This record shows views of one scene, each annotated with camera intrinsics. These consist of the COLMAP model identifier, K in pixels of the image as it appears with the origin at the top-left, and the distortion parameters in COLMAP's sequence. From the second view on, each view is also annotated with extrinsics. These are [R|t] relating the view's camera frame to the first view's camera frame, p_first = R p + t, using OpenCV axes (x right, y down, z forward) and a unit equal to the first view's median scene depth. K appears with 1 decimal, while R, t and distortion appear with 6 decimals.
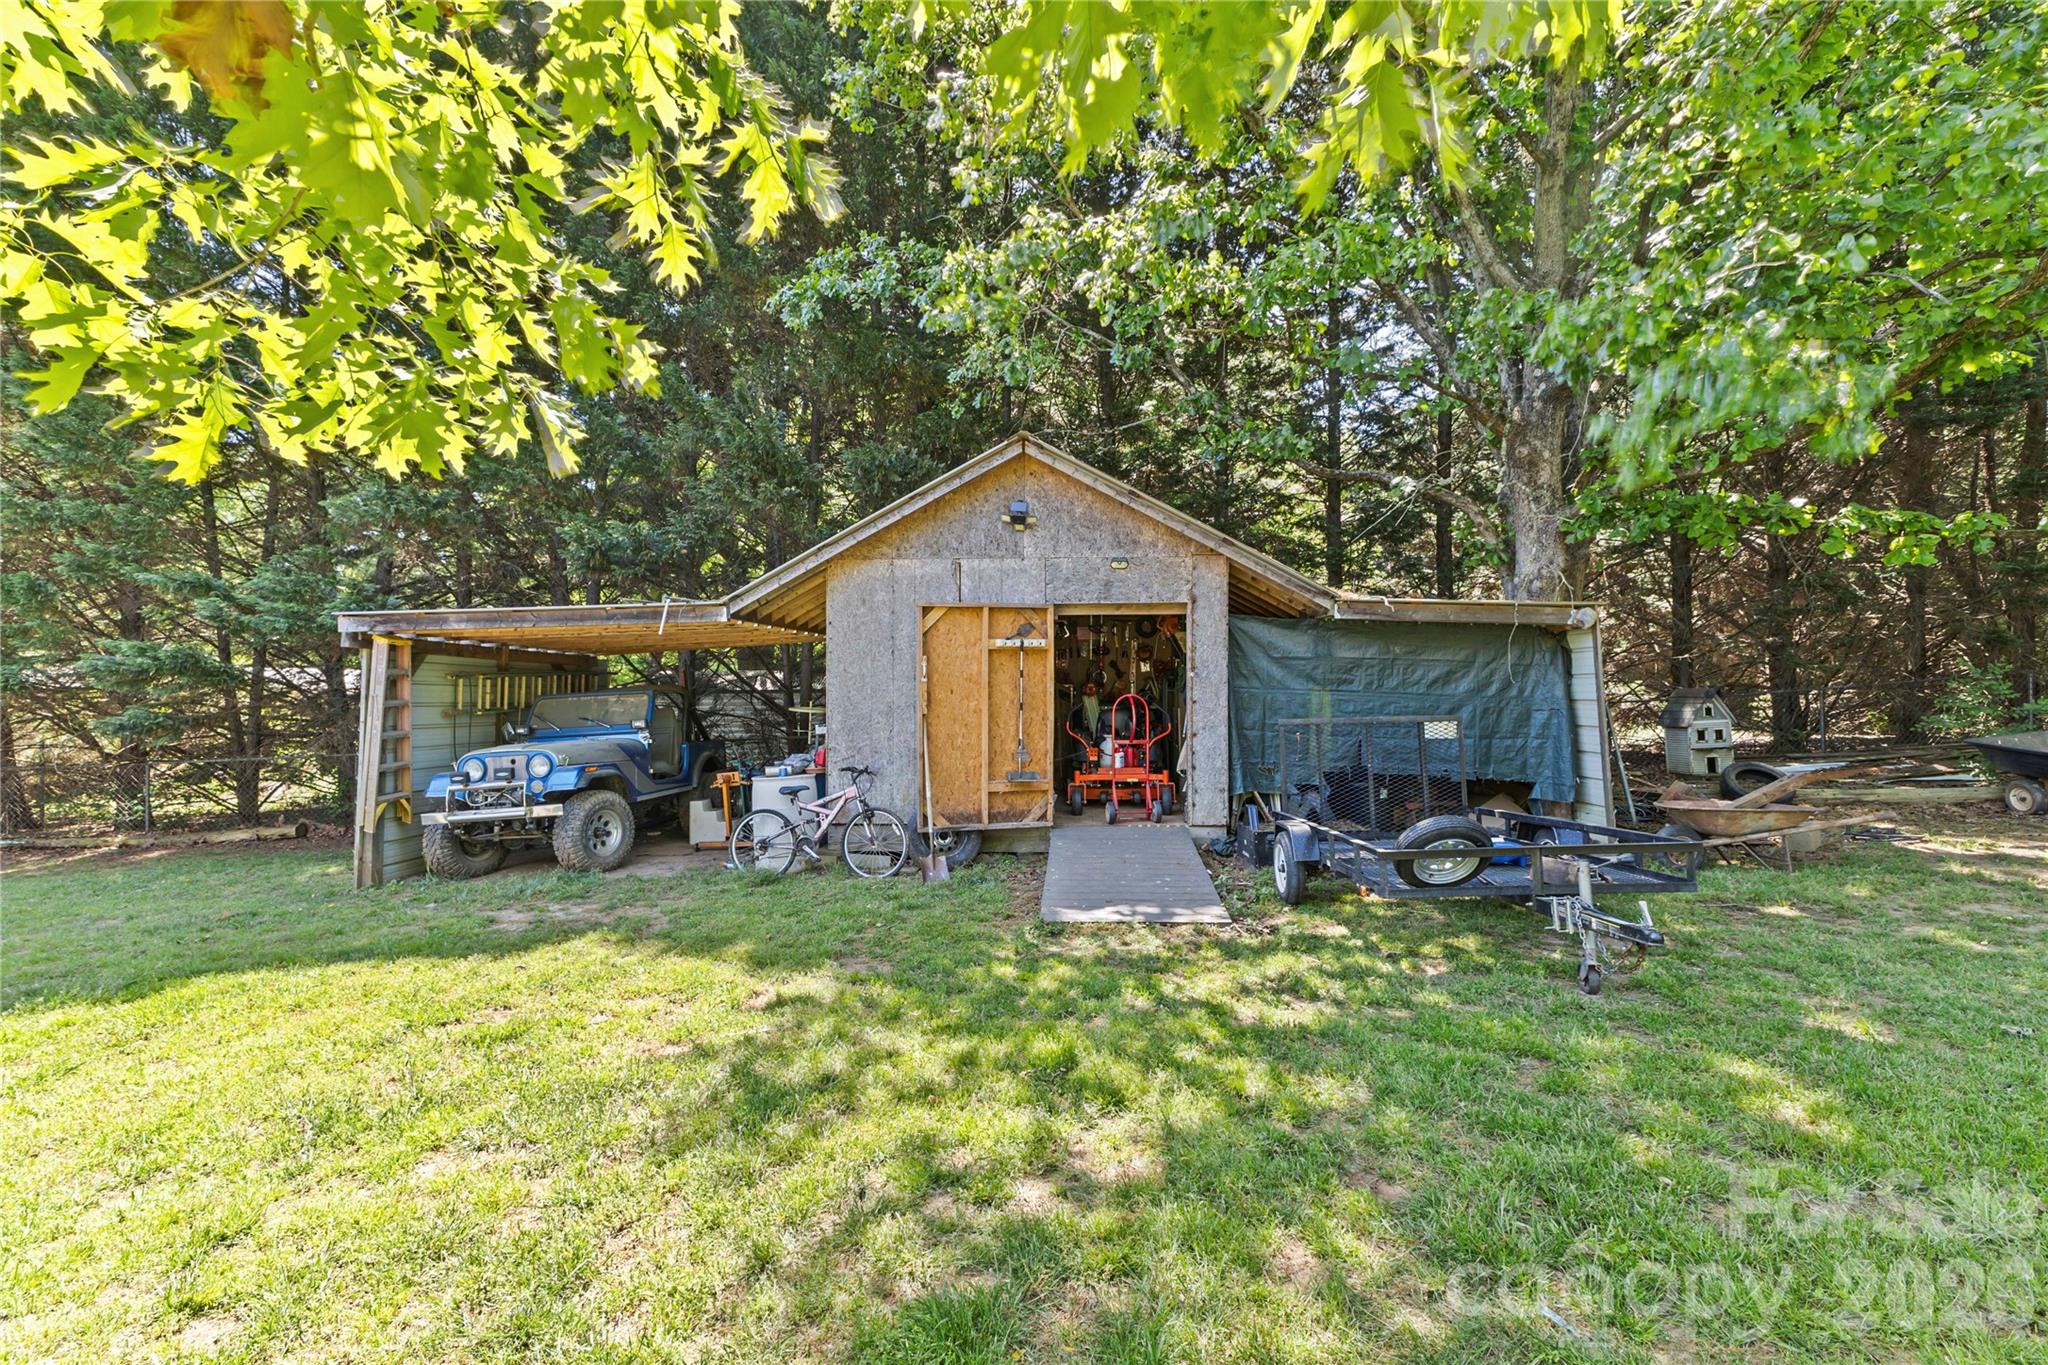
lens RADIAL K [[880.9, 0, 1023.0], [0, 880.9, 676.2], [0, 0, 1]] dist [0.010379, -0.000546]
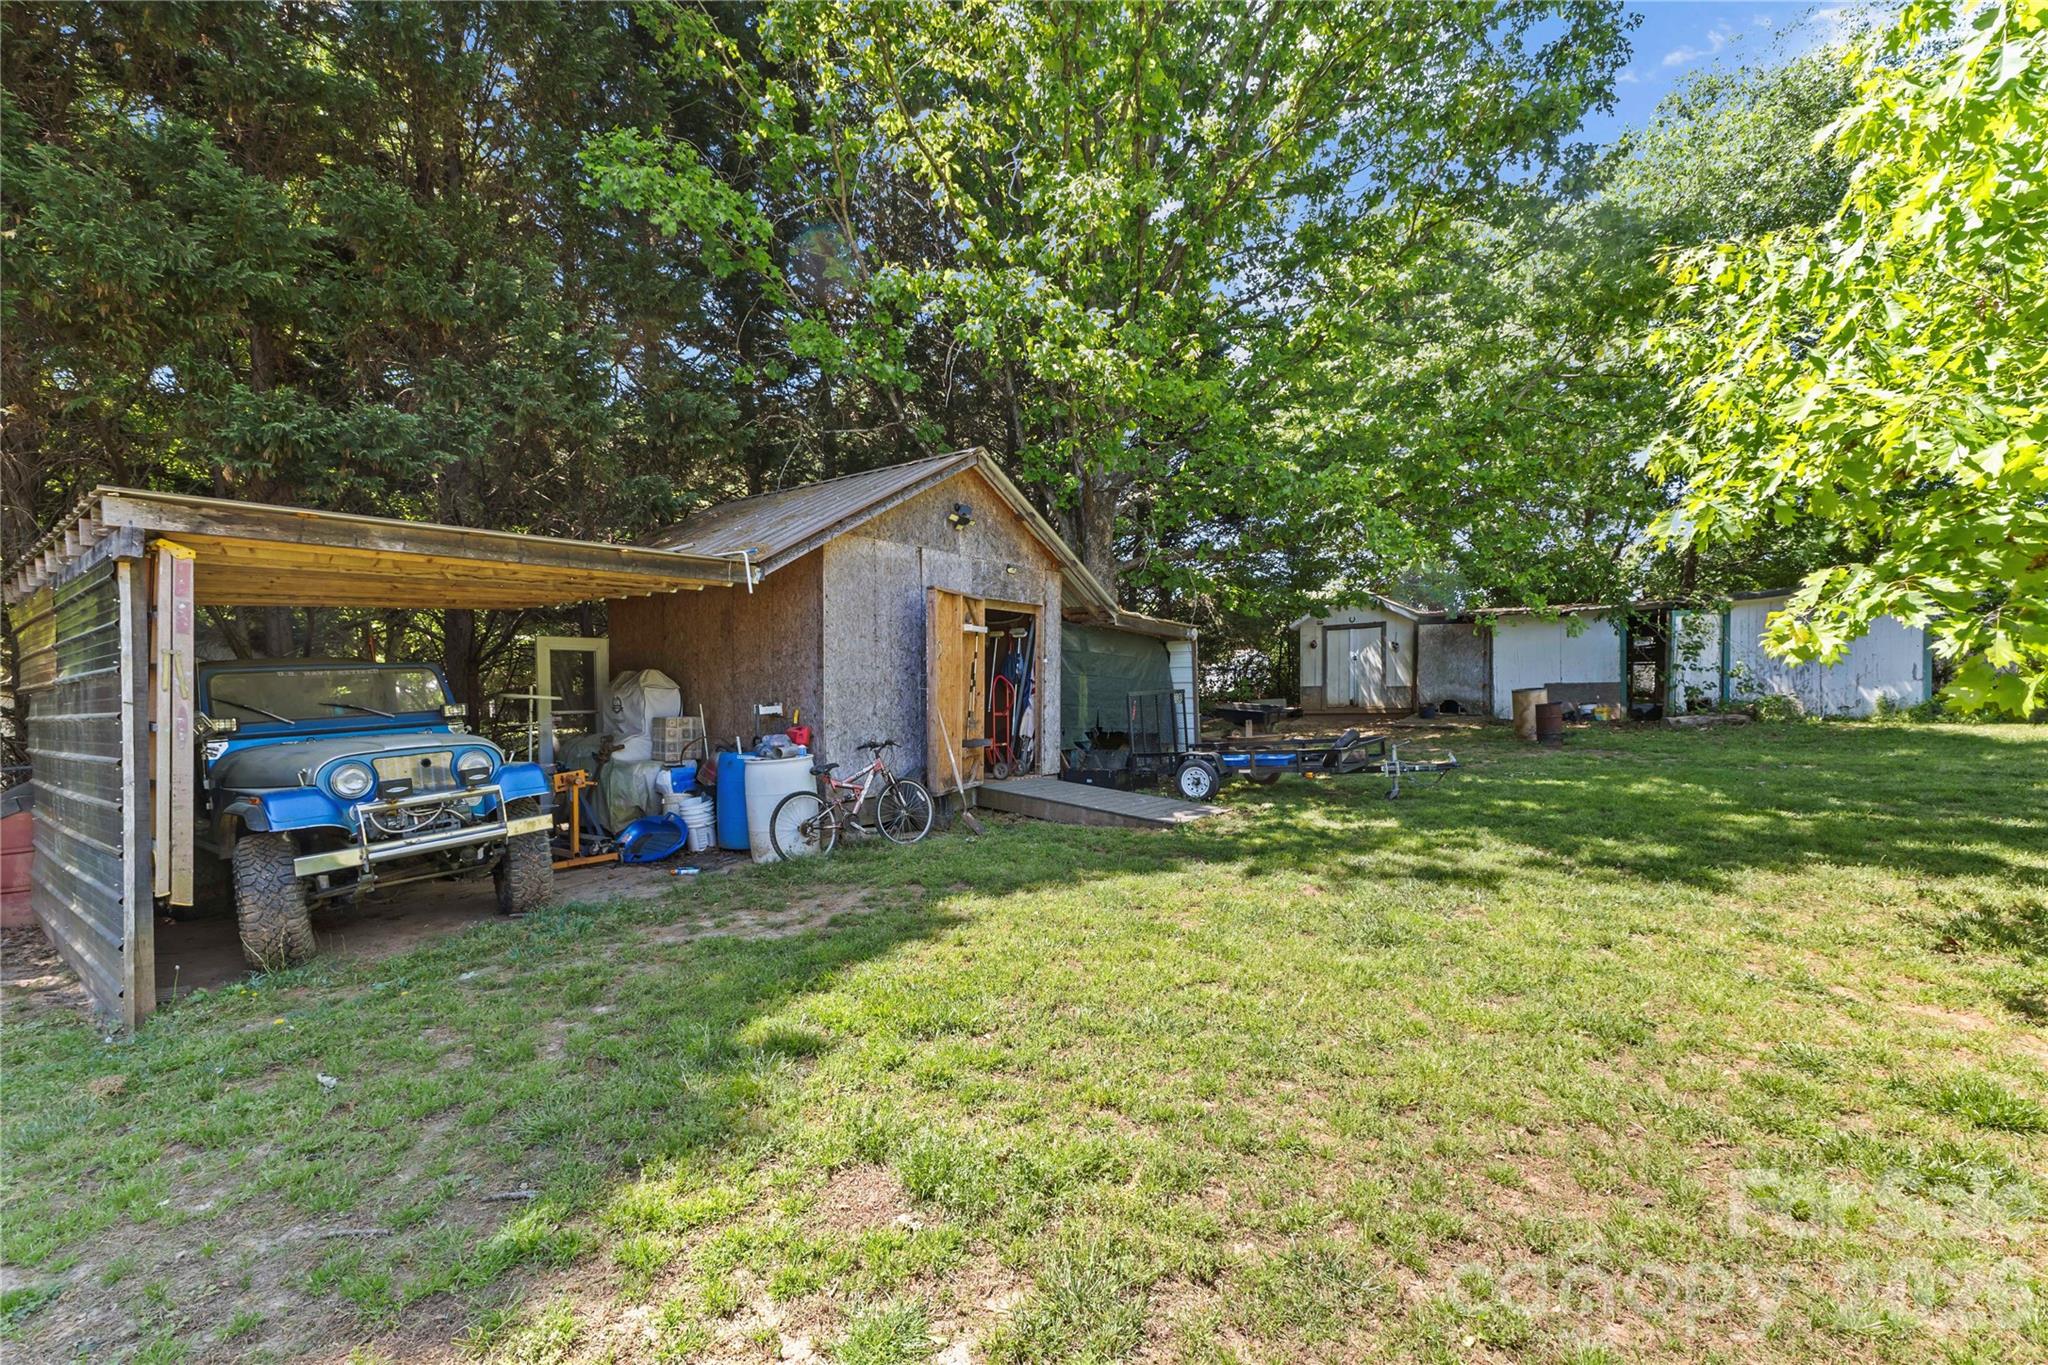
lens RADIAL K [[905.1, 0, 1025.6], [0, 905.1, 723.2], [0, 0, 1]] dist [0.013613, -0.000323]
pose [[0.551502, -0.027584, 0.833717, -0.945043], [-0.003917, 0.999356, 0.035655, 0.043645], [-0.834164, -0.022929, 0.551040, 0.270926]]
